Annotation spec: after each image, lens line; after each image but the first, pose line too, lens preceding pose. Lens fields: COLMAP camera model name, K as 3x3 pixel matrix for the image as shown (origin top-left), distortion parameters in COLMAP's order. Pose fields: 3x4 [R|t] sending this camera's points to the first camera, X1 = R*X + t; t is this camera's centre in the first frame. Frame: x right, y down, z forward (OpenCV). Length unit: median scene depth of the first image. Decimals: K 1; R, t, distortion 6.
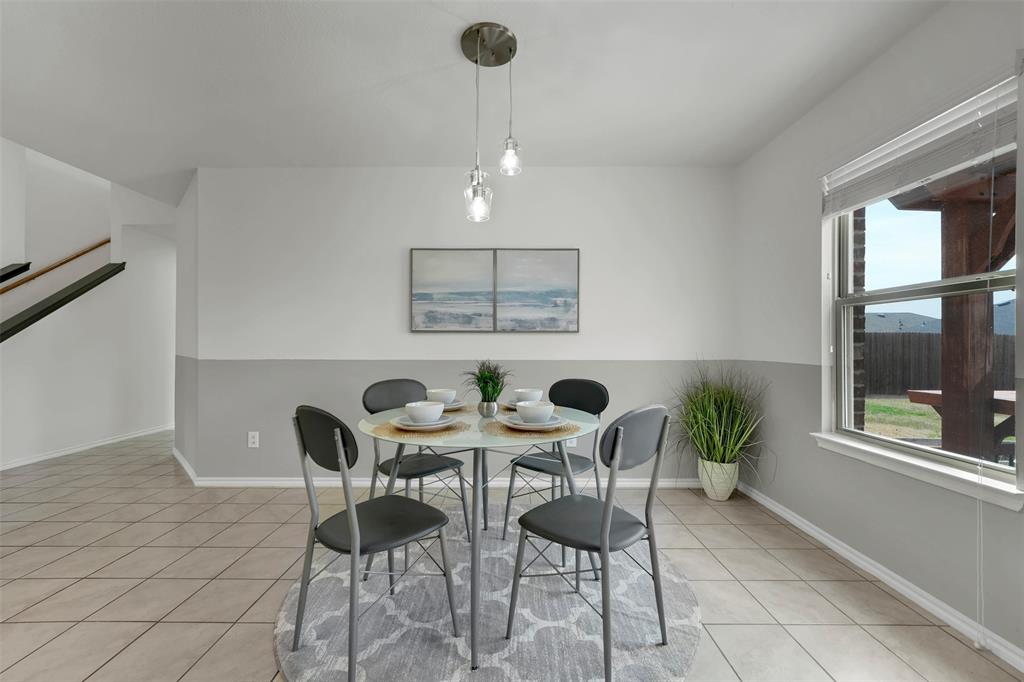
lens RADIAL K [[417.4, 0, 508.2], [0, 417.4, 344.9], [0, 0, 1]] dist [0.000323, 0.000069]
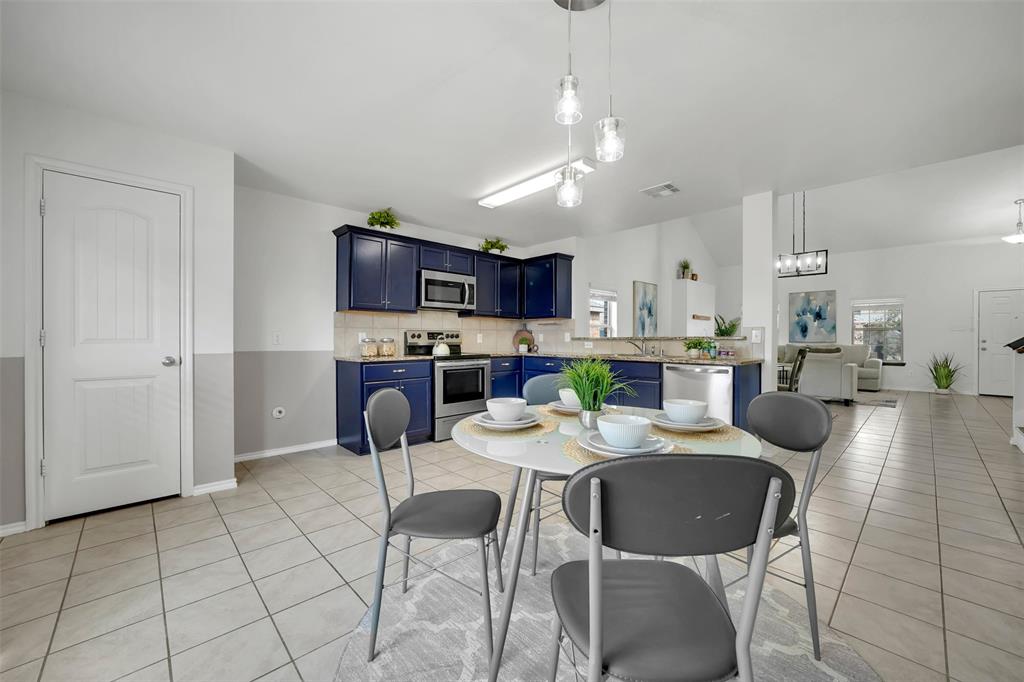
lens RADIAL K [[393.6, 0, 509.6], [0, 393.6, 338.8], [0, 0, 1]] dist [-0.010915, 0.000404]
pose [[-0.723149, -0.002567, -0.690688, 0.355091], [-0.003302, 0.999995, -0.000260, 0.000836], [0.690685, 0.002093, -0.723153, 0.869435]]
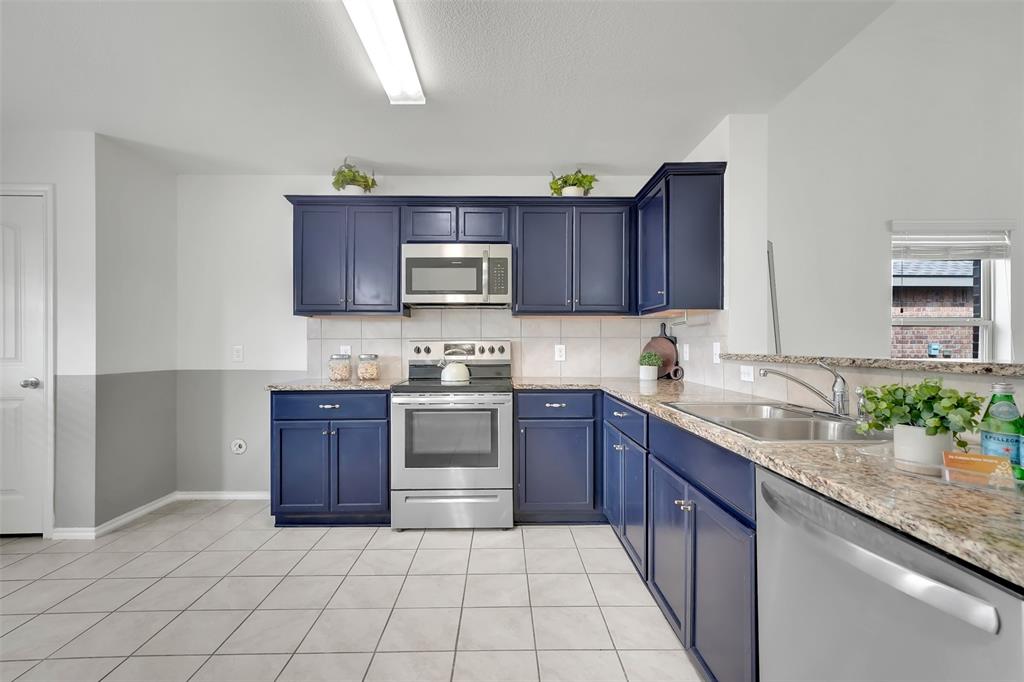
lens RADIAL K [[479.2, 0, 507.7], [0, 479.2, 342.7], [0, 0, 1]] dist [0.009842, 0.000545]
pose [[-0.999832, 0.000187, -0.018346, -0.584215], [0.000185, 1.000000, 0.000069, -0.025999], [0.018346, 0.000065, -0.999832, 0.711268]]
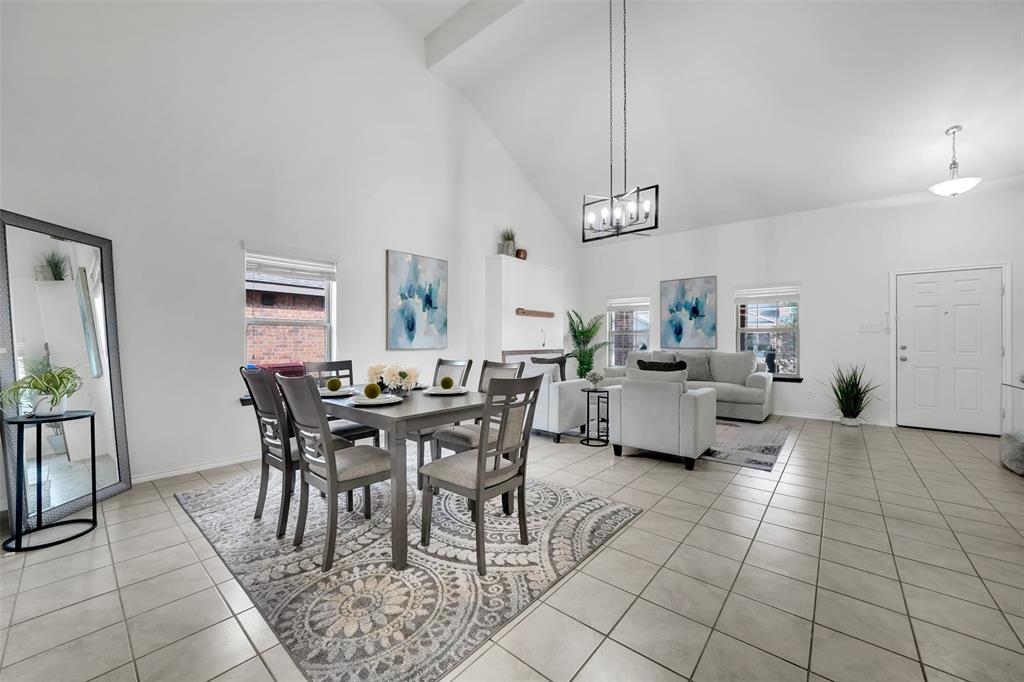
lens RADIAL K [[393.6, 0, 509.6], [0, 393.6, 338.8], [0, 0, 1]] dist [-0.010915, 0.000404]
pose [[-0.640292, -0.008052, -0.768089, -1.142453], [-0.001521, 0.999956, -0.009214, -0.013582], [0.768130, -0.004731, -0.640276, 0.940009]]
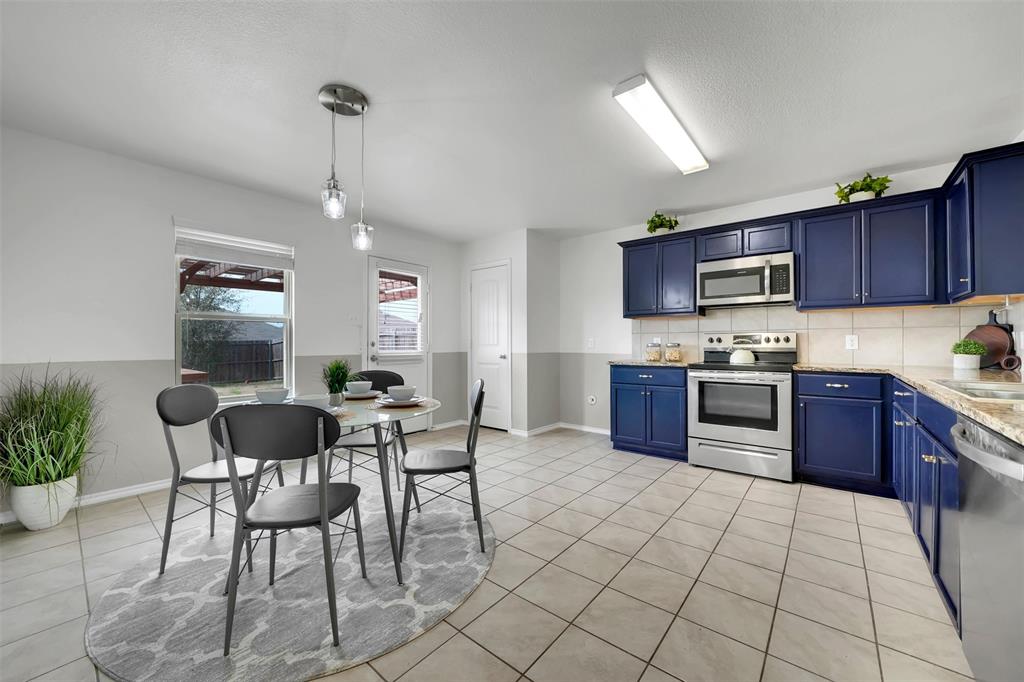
lens RADIAL K [[389.0, 0, 512.0], [0, 389.0, 341.0], [0, 0, 1]] dist [-0.008249, 0.000087]
pose [[-0.777504, 0.004436, 0.628862, -0.676364], [0.002563, 0.999989, -0.003885, -0.002907], [-0.628873, -0.001409, -0.777507, 0.930189]]
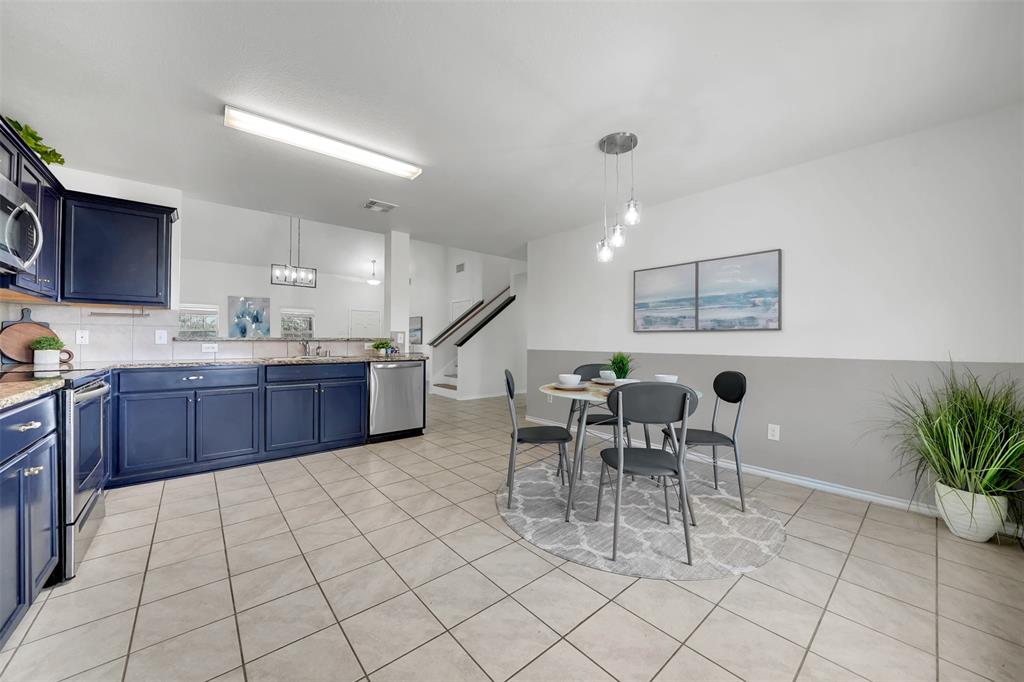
lens RADIAL K [[371.4, 0, 506.5], [0, 371.4, 337.9], [0, 0, 1]] dist [-0.019436, 0.000047]
pose [[0.648582, -0.004452, -0.761132, 0.420742], [-0.004264, 0.999946, -0.009482, 0.001180], [0.761133, 0.009396, 0.648528, -0.102483]]
